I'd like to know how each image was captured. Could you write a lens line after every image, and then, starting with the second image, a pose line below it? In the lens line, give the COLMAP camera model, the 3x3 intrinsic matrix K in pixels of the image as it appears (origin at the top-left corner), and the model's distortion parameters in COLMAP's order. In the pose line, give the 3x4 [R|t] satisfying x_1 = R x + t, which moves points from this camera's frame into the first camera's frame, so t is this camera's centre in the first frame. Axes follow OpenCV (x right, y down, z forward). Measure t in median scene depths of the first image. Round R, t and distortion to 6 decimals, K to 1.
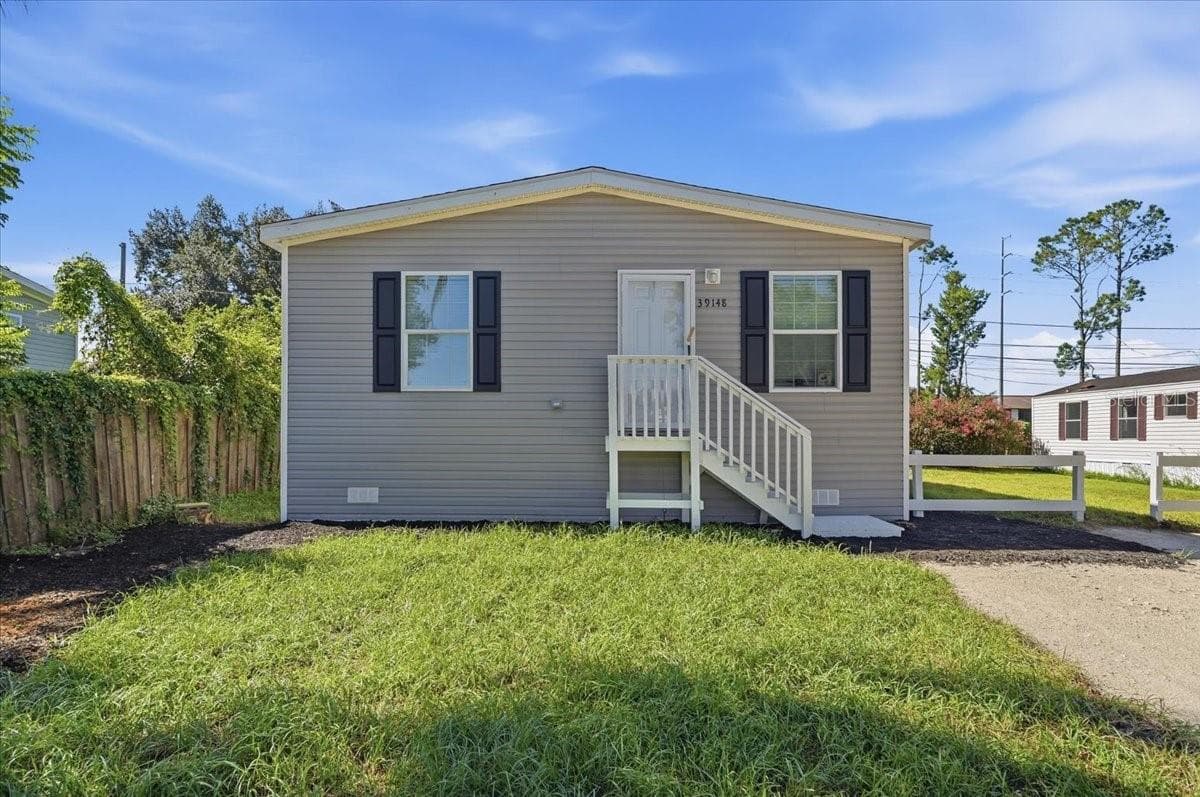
lens RADIAL K [[618.2, 0, 593.1], [0, 618.2, 438.8], [0, 0, 1]] dist [0.004976, -0.000168]
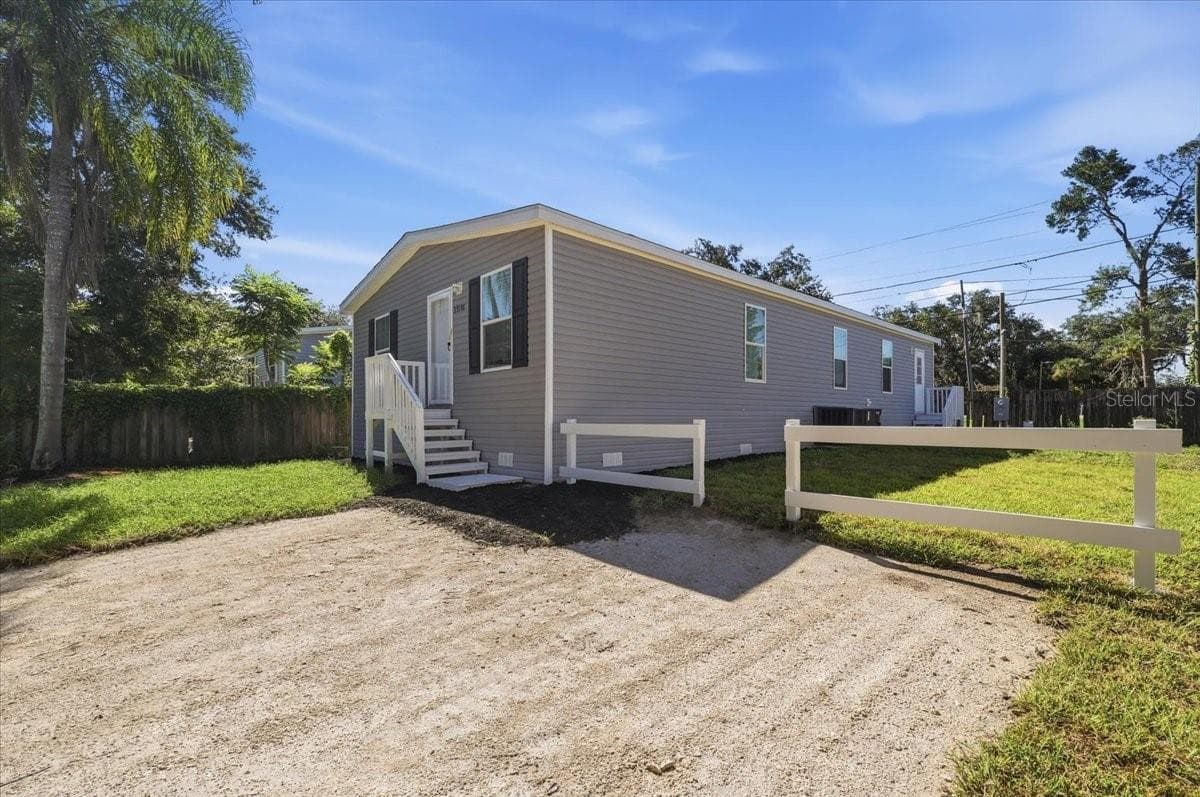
lens RADIAL K [[520.7, 0, 604.8], [0, 520.7, 417.0], [0, 0, 1]] dist [0.001272, -0.000217]
pose [[0.691025, -0.007903, -0.722787, 1.211071], [0.003706, 0.999966, -0.007390, 0.022804], [0.722821, 0.002428, 0.691031, 0.452808]]
